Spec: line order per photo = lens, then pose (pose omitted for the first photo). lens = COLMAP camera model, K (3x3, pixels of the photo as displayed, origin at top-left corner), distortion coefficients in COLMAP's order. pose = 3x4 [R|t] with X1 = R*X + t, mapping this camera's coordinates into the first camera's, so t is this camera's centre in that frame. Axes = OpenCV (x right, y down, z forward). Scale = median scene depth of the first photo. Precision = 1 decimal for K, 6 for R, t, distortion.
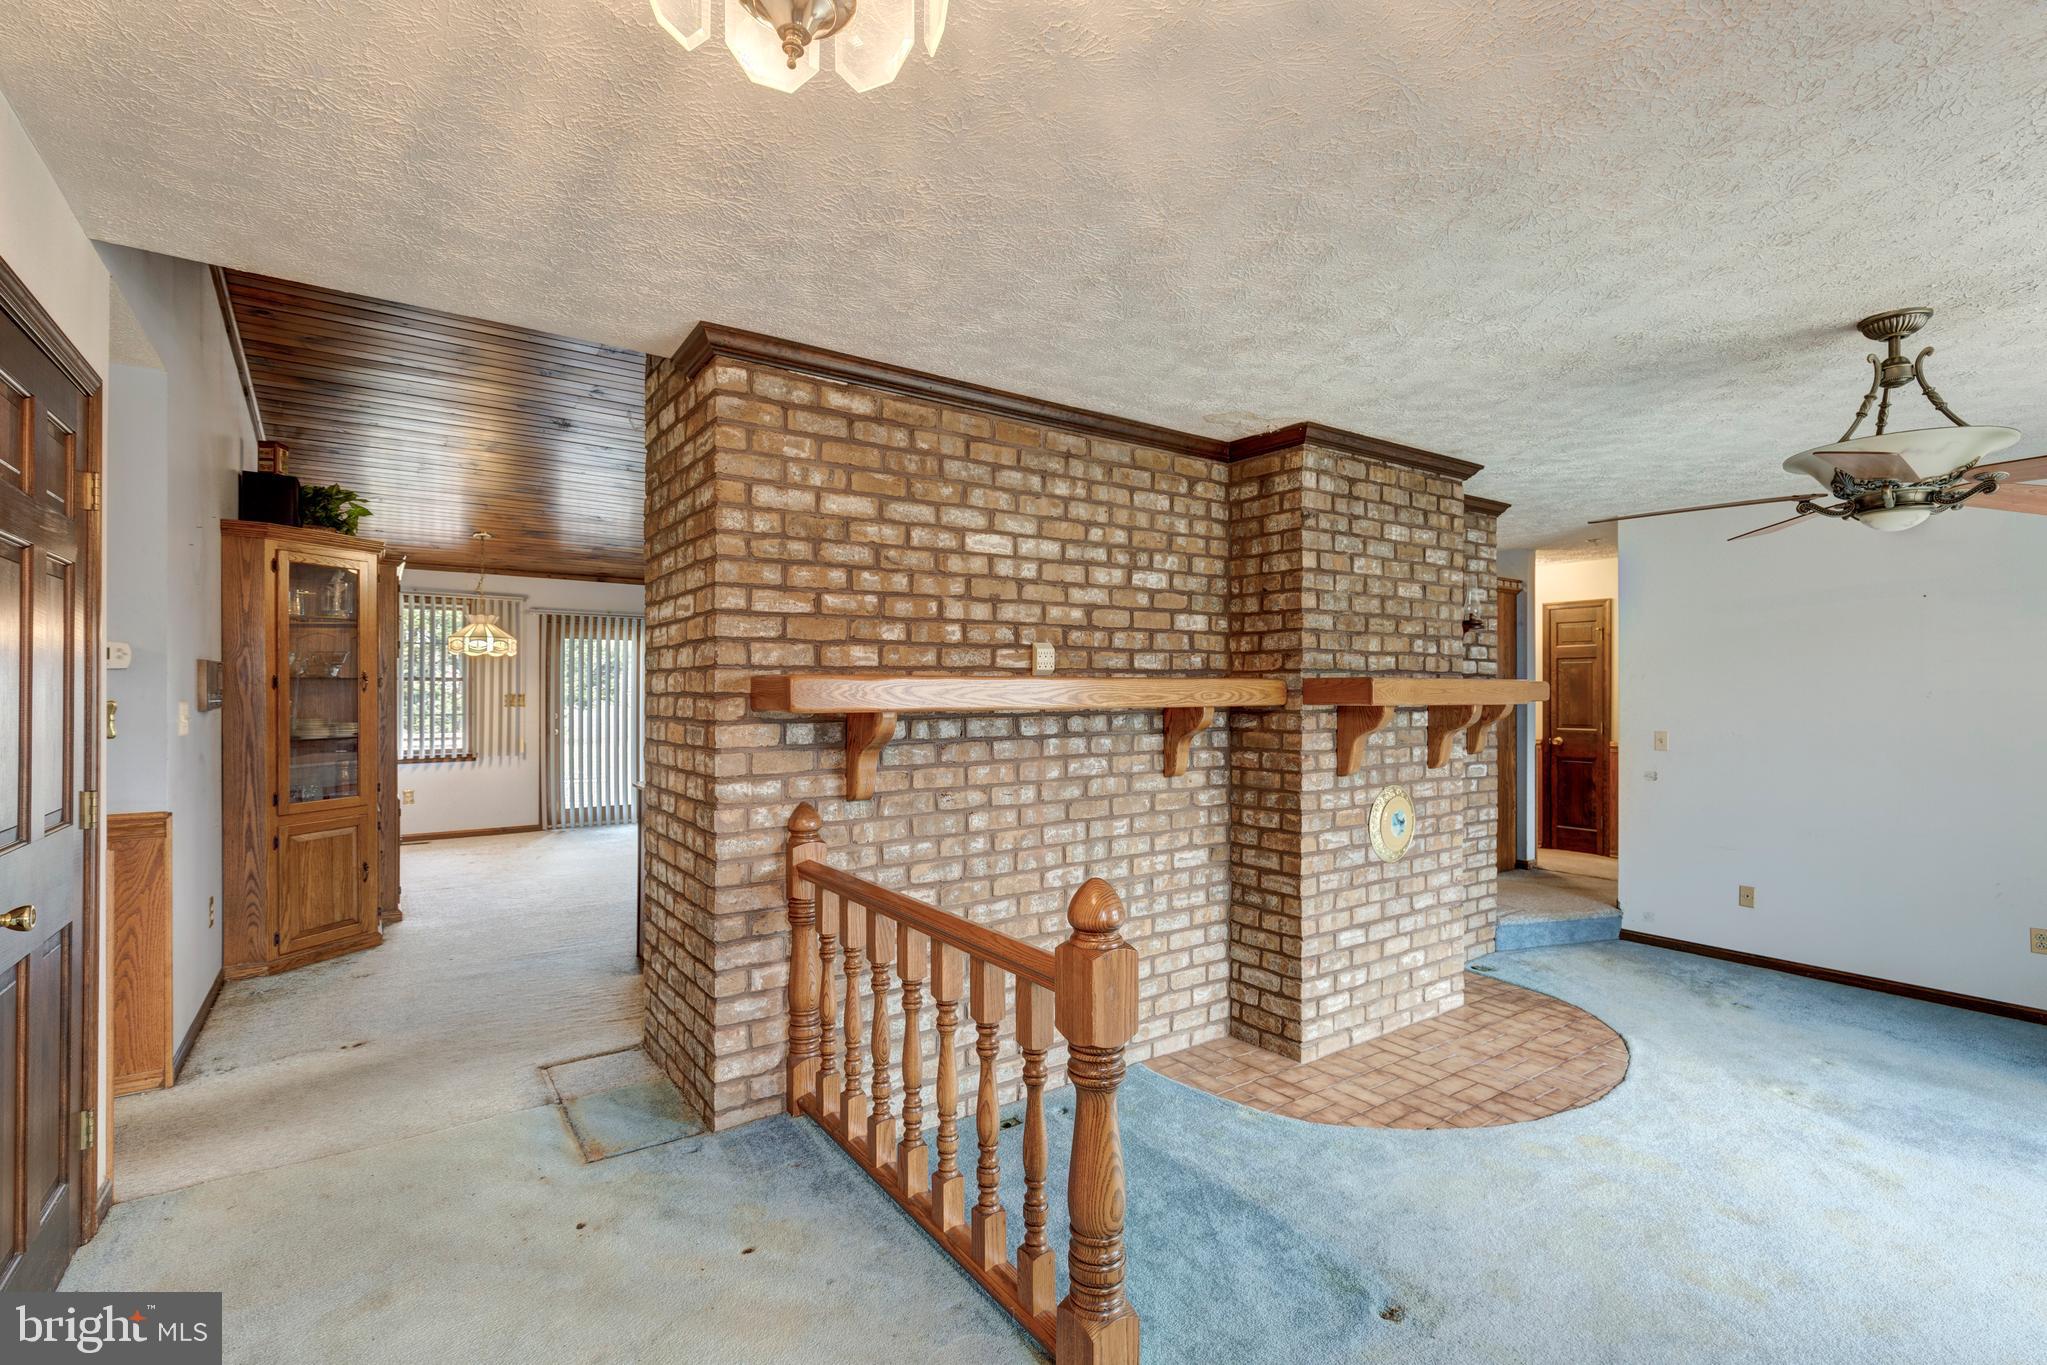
lens RADIAL K [[930.7, 0, 1027.3], [0, 930.7, 688.2], [0, 0, 1]] dist [0.007404, -0.004331]
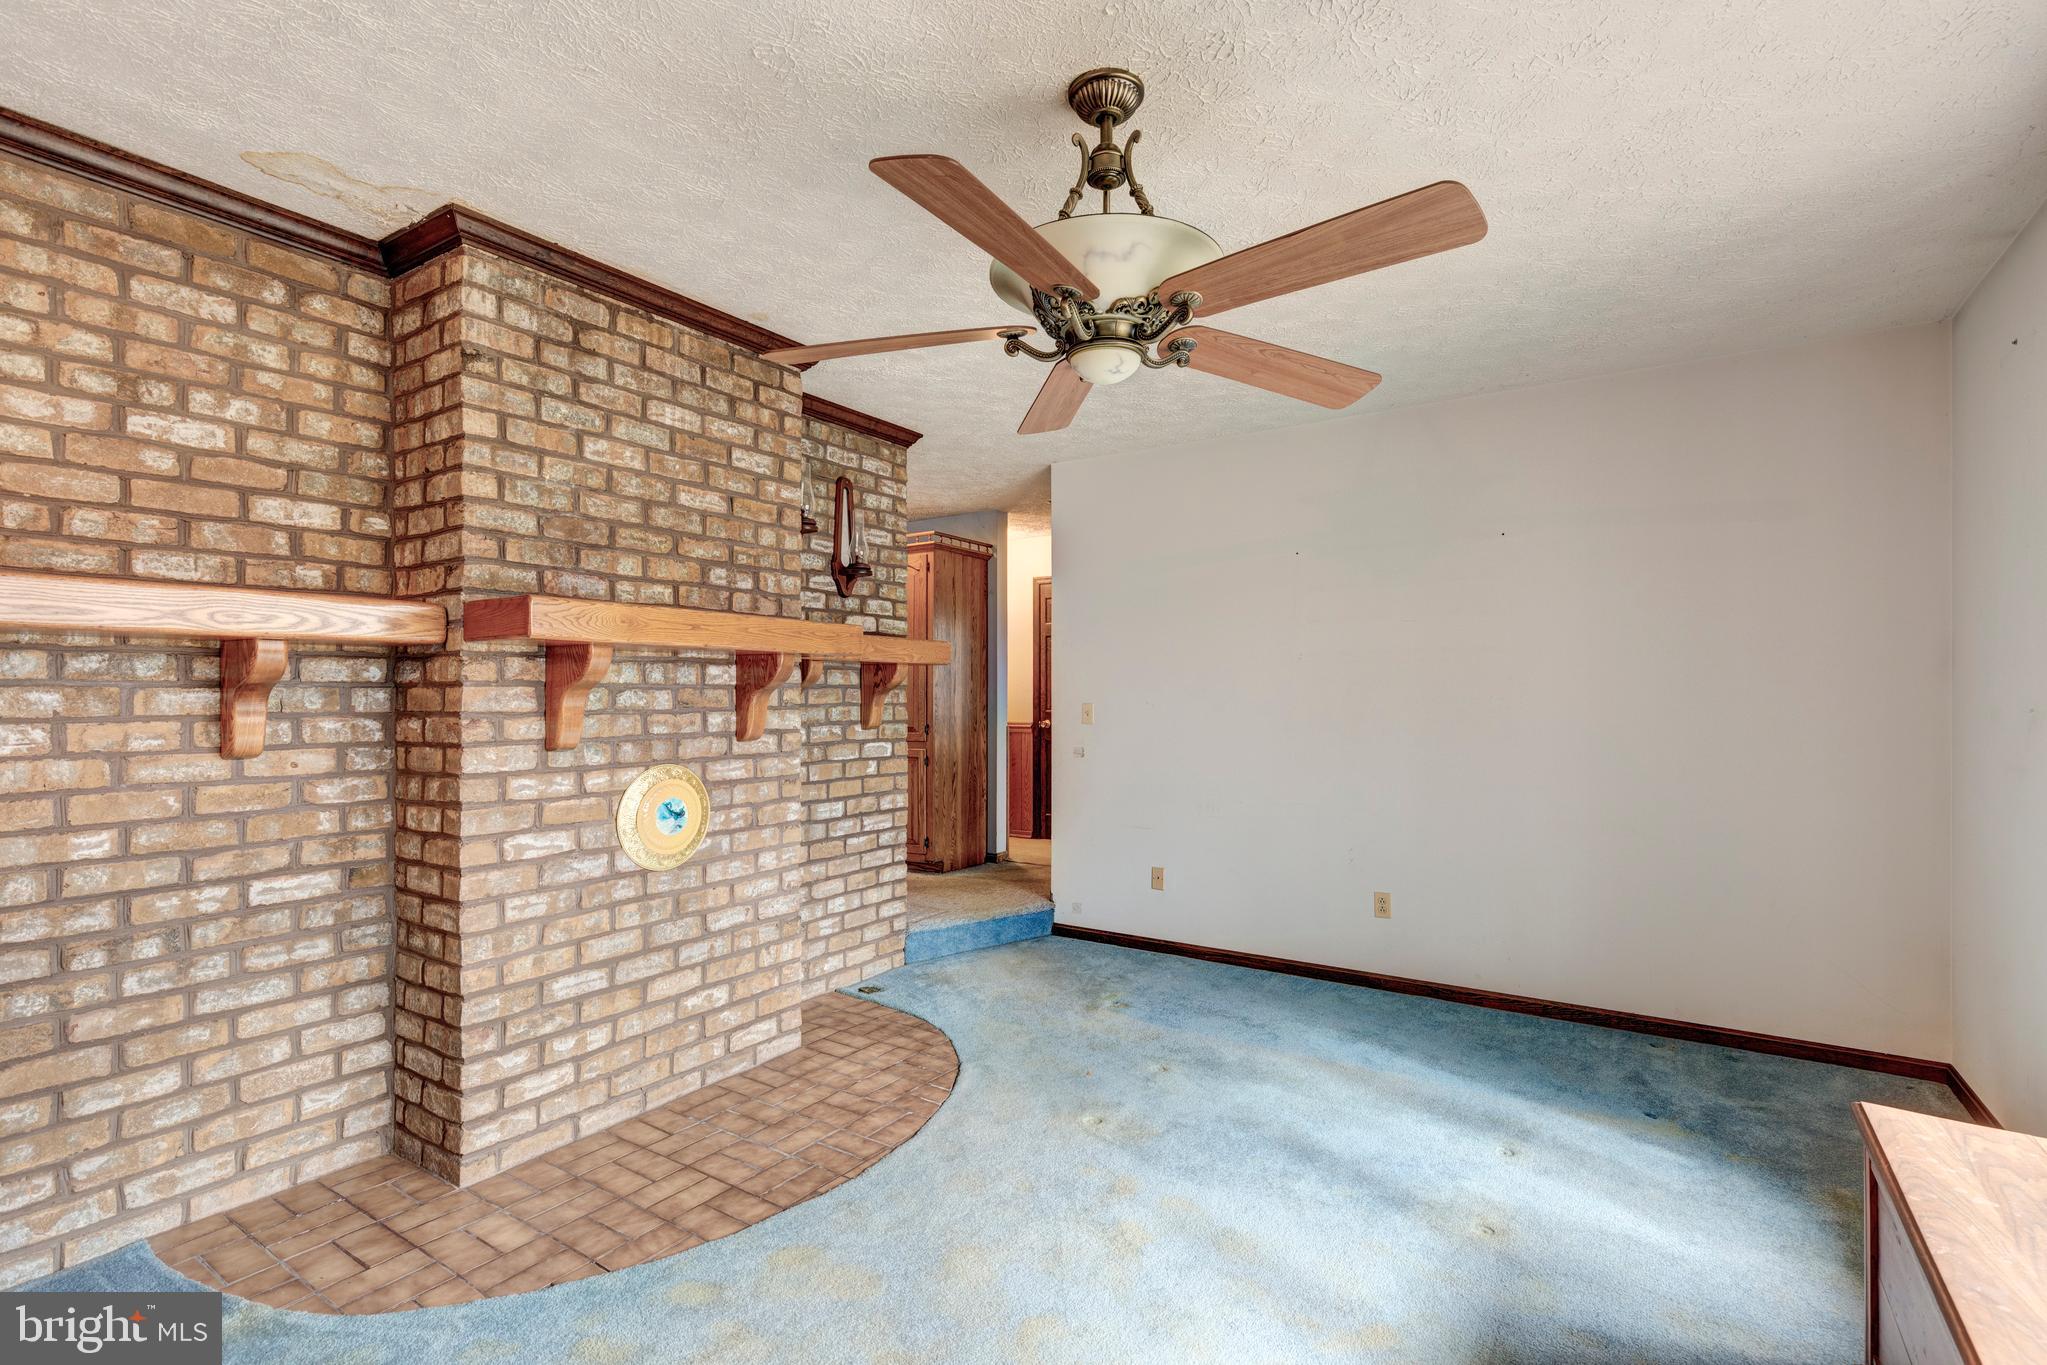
lens RADIAL K [[930.7, 0, 1038.1], [0, 930.7, 696.4], [0, 0, 1]] dist [0.007404, -0.004331]
pose [[0.931501, -0.001017, 0.363738, 0.420827], [0.000611, 0.999999, 0.001233, 0.053856], [-0.363739, -0.000927, 0.931501, 0.232308]]
